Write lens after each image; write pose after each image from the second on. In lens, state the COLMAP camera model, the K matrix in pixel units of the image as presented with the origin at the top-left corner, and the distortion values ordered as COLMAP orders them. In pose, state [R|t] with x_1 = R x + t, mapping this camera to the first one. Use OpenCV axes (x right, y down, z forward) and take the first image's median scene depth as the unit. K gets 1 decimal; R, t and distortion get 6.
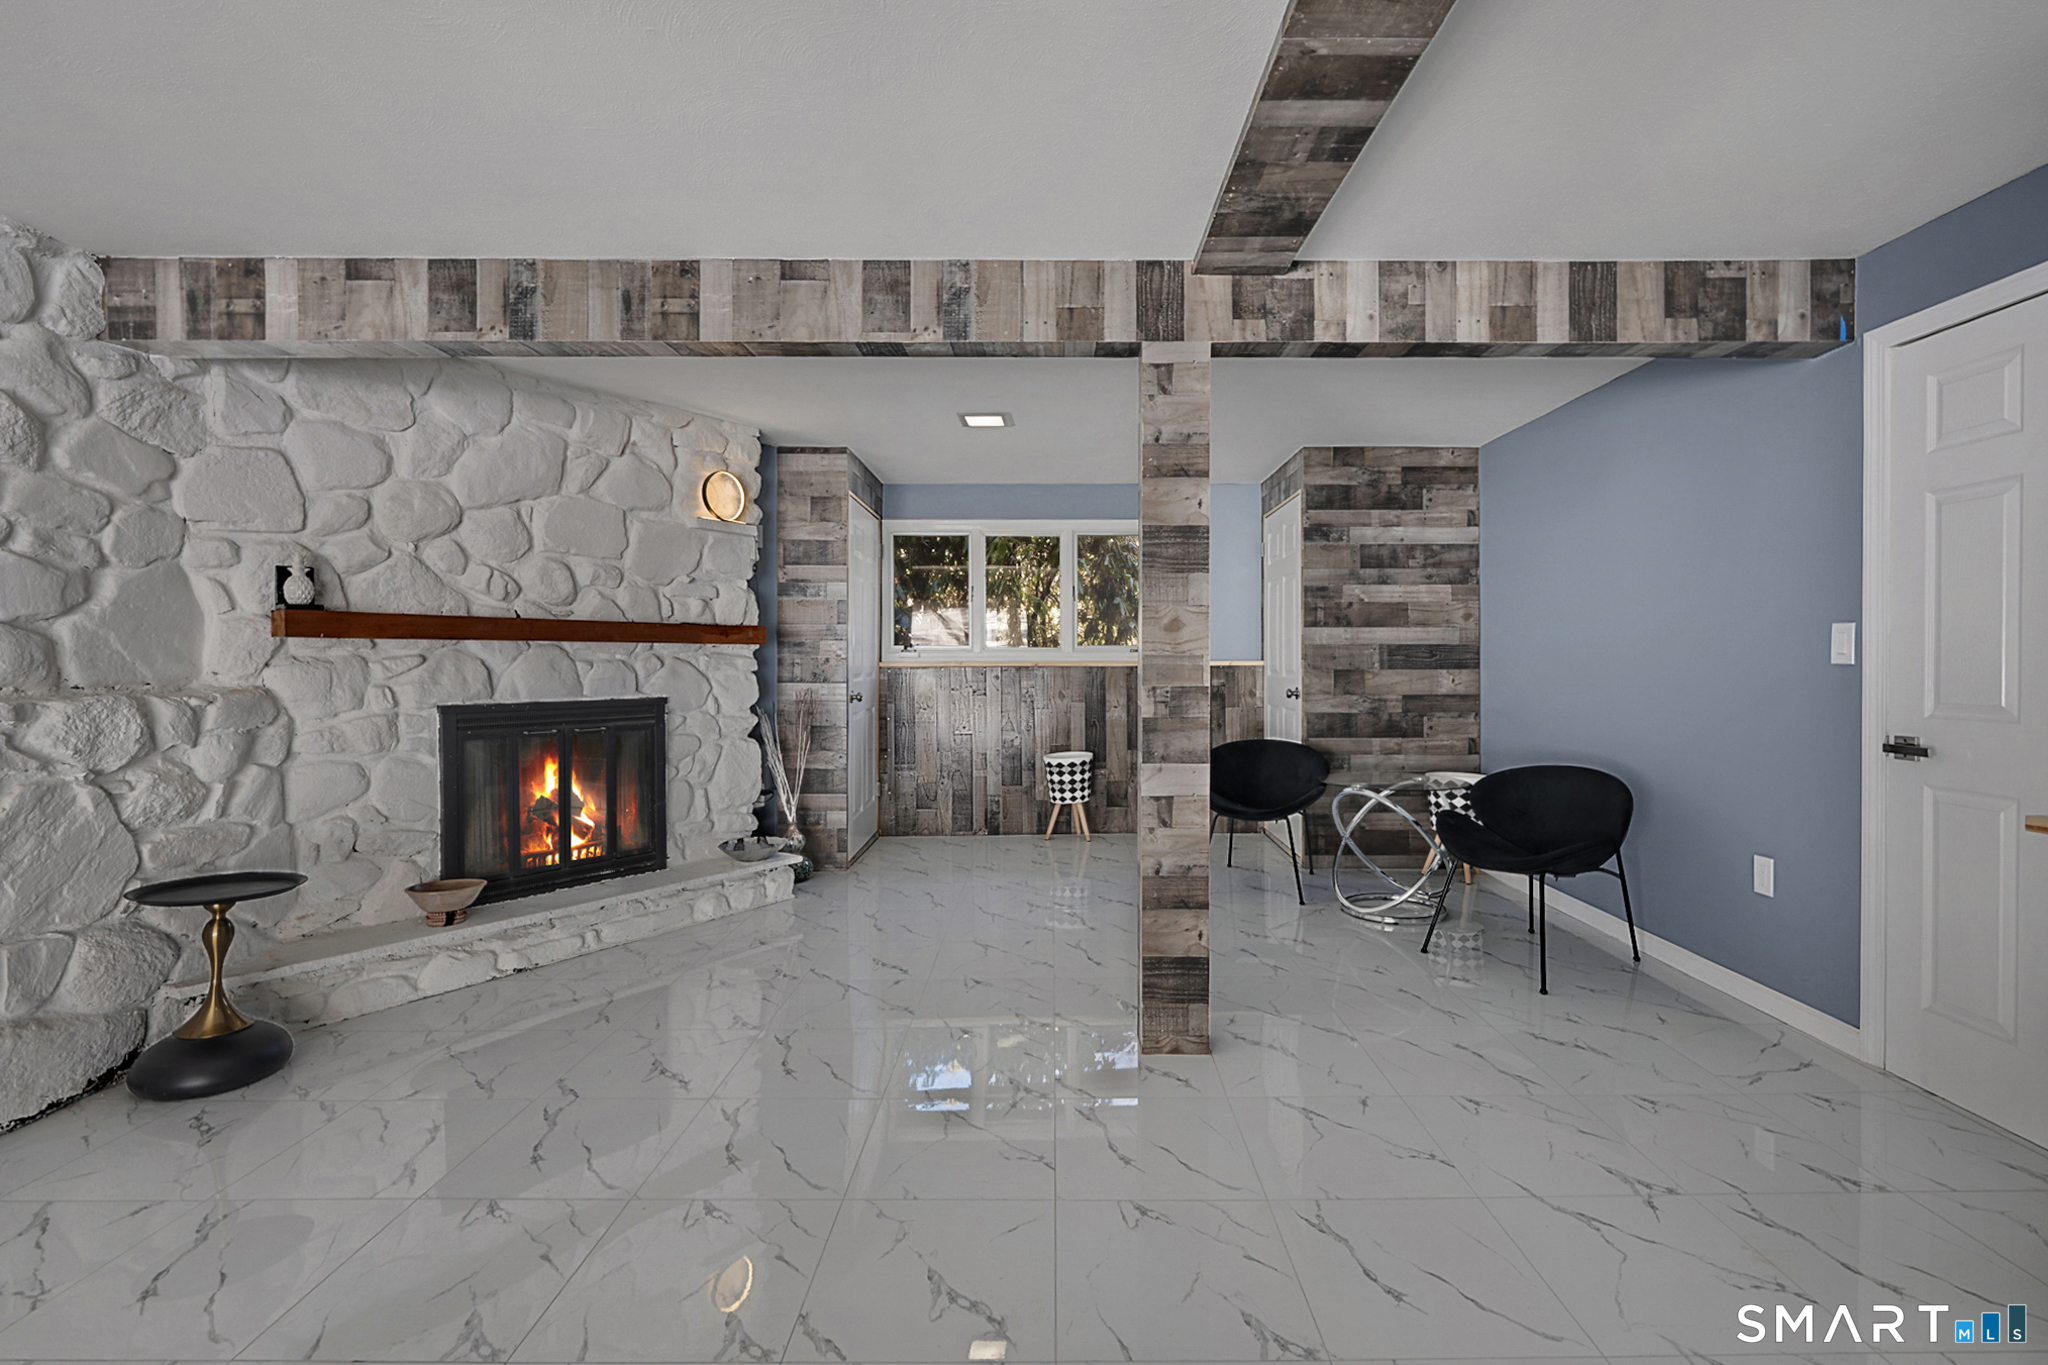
lens RADIAL K [[933.3, 0, 1027.1], [0, 933.3, 669.3], [0, 0, 1]] dist [-0.002781, -0.000877]
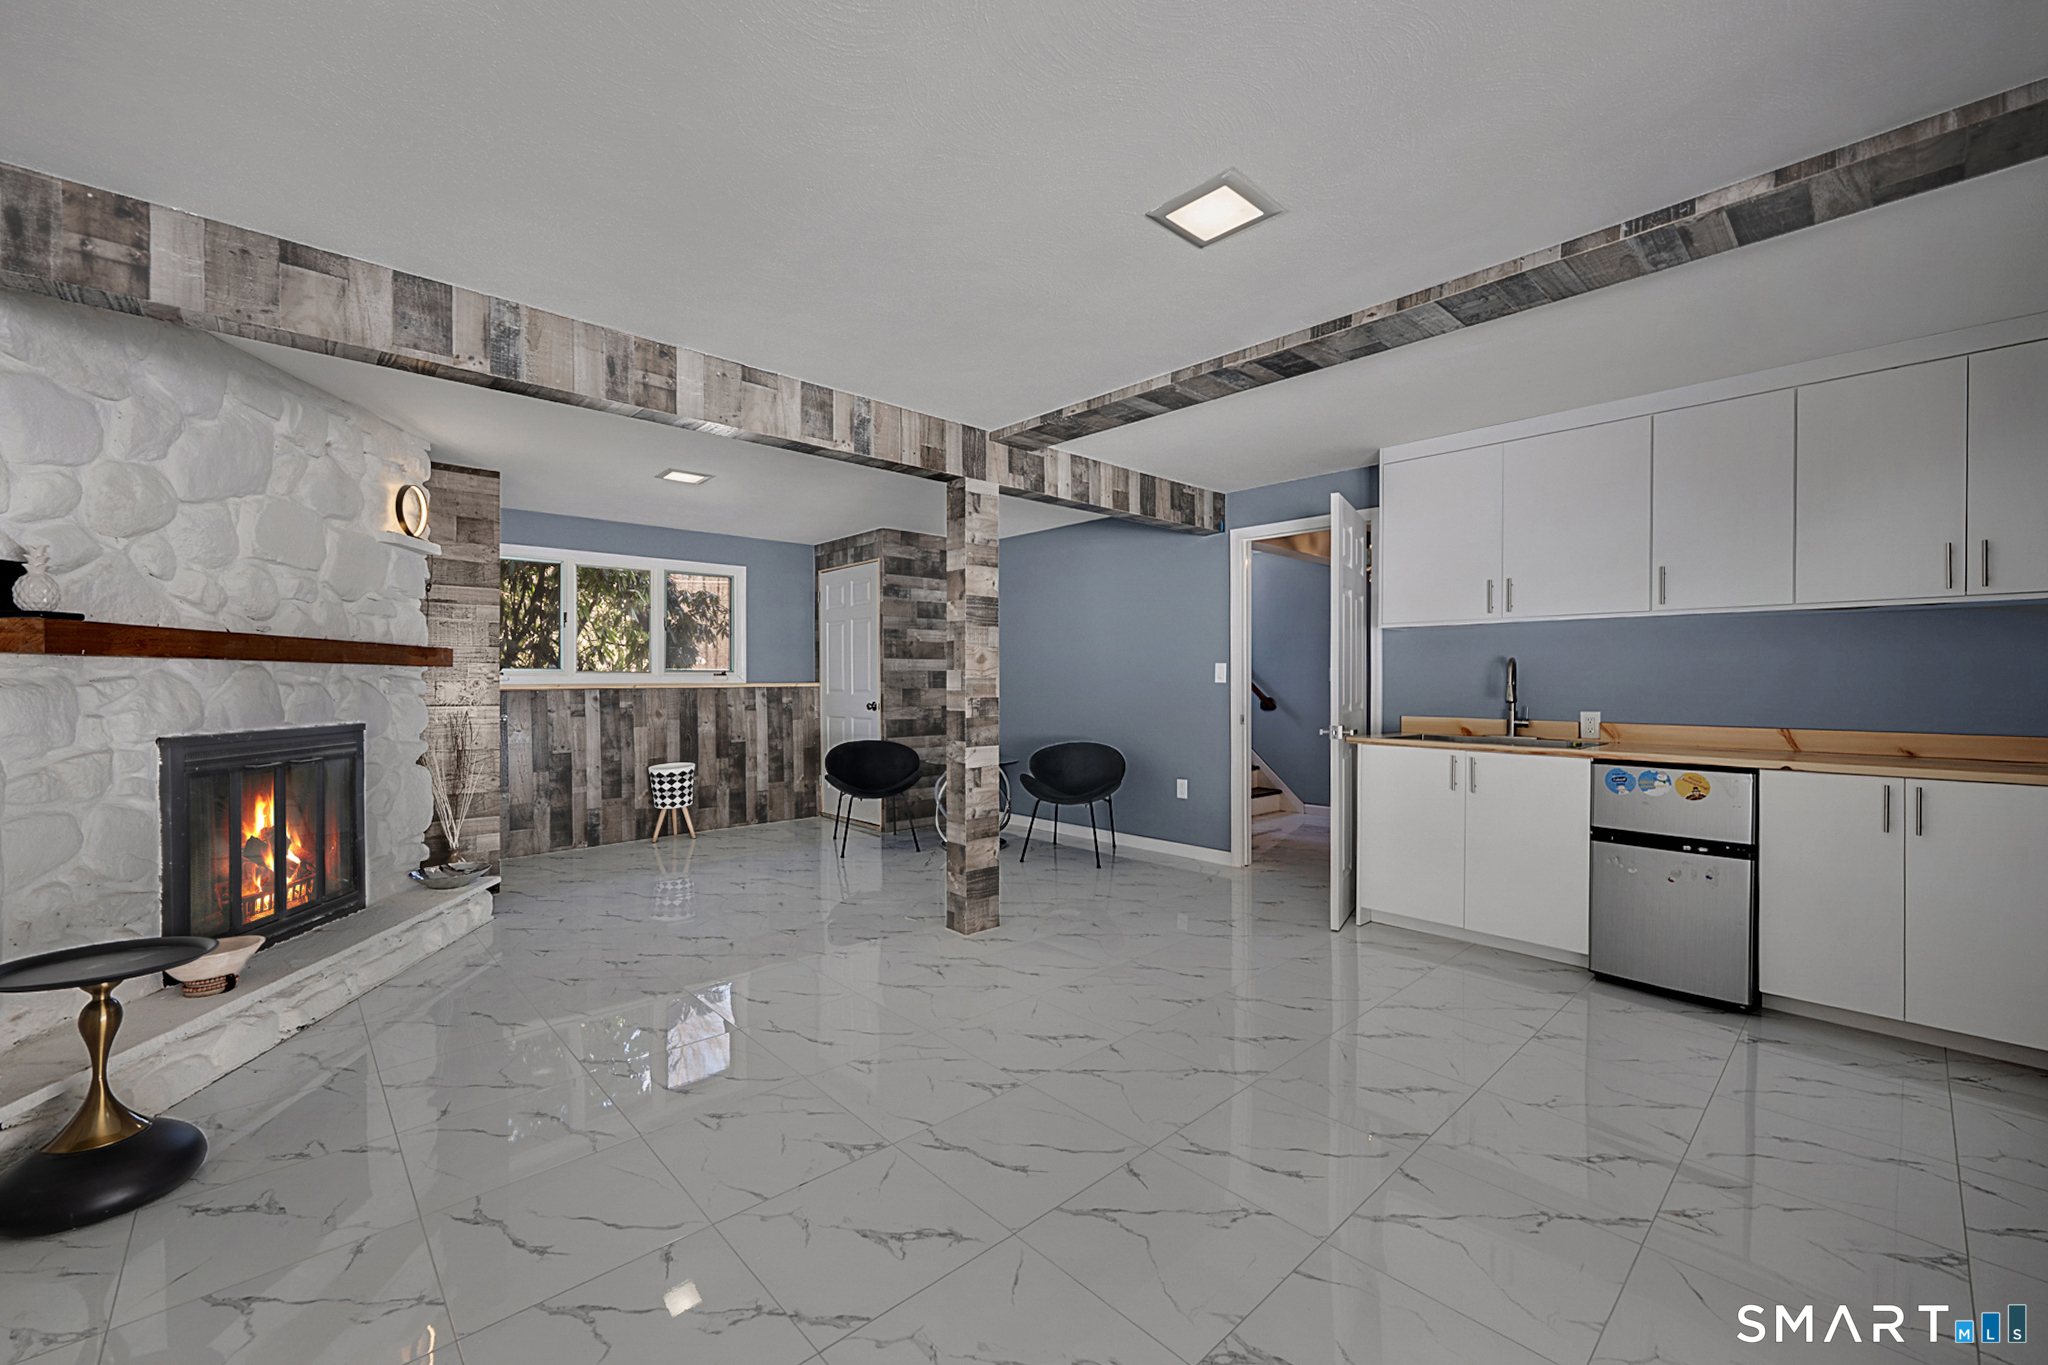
lens RADIAL K [[830.0, 0, 1025.1], [0, 830.0, 686.0], [0, 0, 1]] dist [-0.007219, 0.001522]
pose [[0.729819, -0.004837, 0.683623, -0.614789], [0.009524, 0.999950, -0.003093, 0.002620], [-0.683574, 0.008768, 0.729828, -0.063146]]
